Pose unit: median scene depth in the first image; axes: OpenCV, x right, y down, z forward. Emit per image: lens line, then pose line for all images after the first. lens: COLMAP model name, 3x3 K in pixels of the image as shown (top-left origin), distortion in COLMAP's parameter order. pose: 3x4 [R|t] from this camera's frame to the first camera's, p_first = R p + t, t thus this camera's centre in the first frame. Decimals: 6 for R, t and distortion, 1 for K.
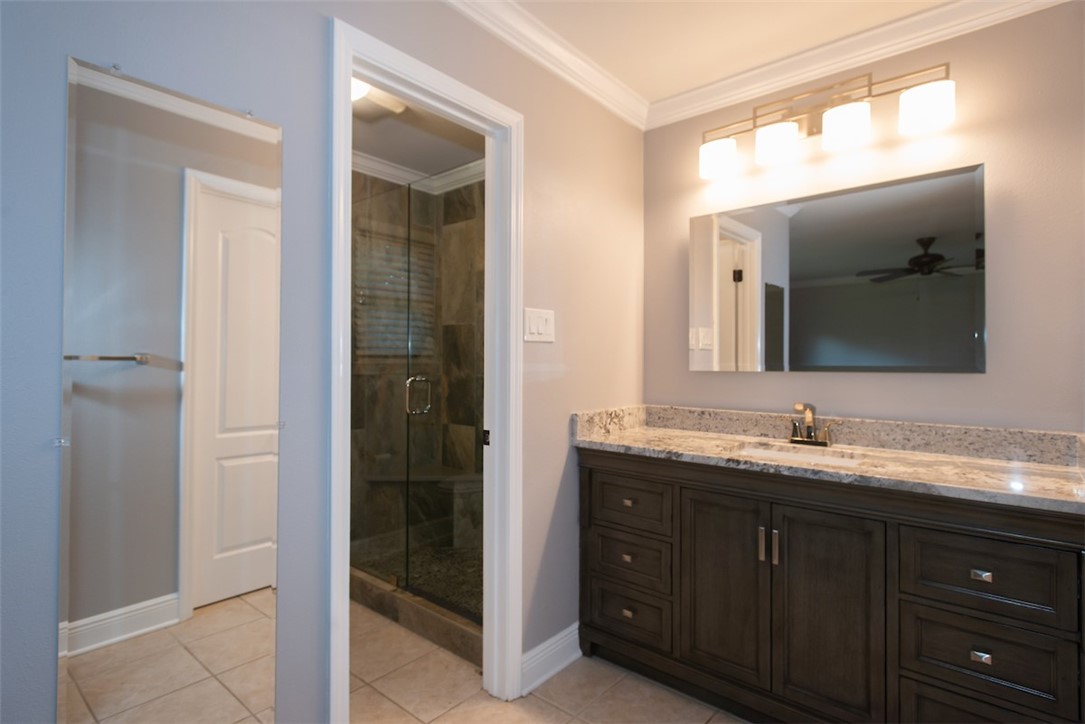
lens RADIAL K [[554.4, 0, 538.7], [0, 554.4, 358.8], [0, 0, 1]] dist [-0.000457, 0.000041]
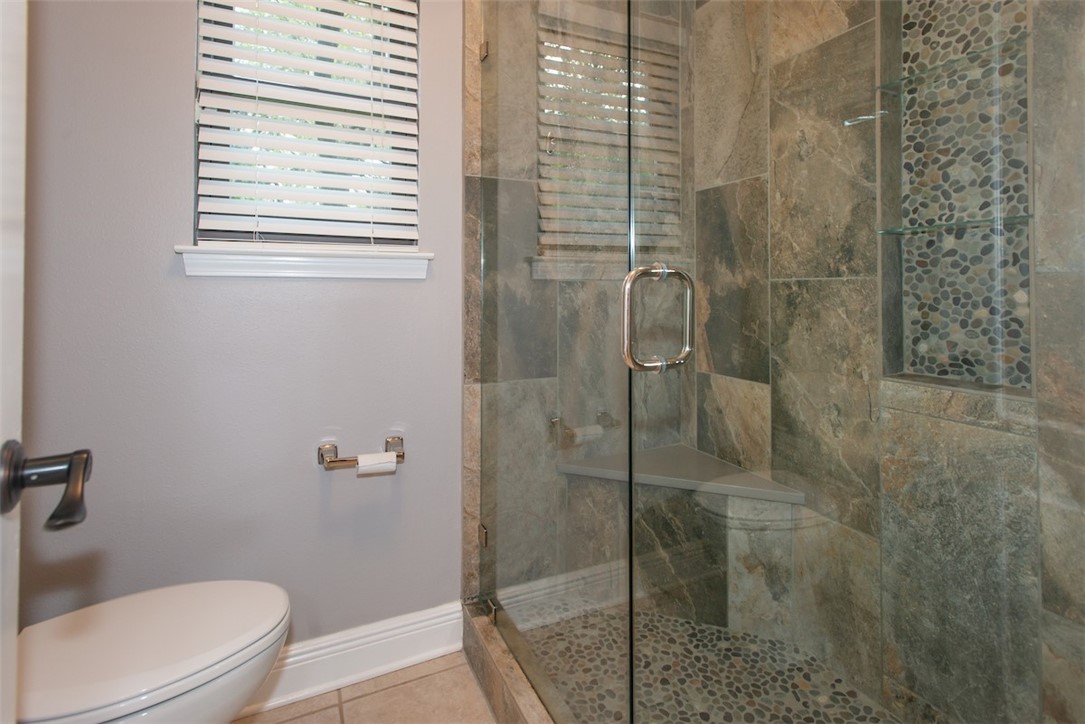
lens RADIAL K [[515.3, 0, 523.0], [0, 515.3, 289.0], [0, 0, 1]] dist [-0.001018, 0.000096]
pose [[0.898968, -0.008543, -0.437932, -0.110921], [0.009182, 0.999958, -0.000659, 0.035866], [0.437919, -0.003428, 0.899008, 0.494204]]
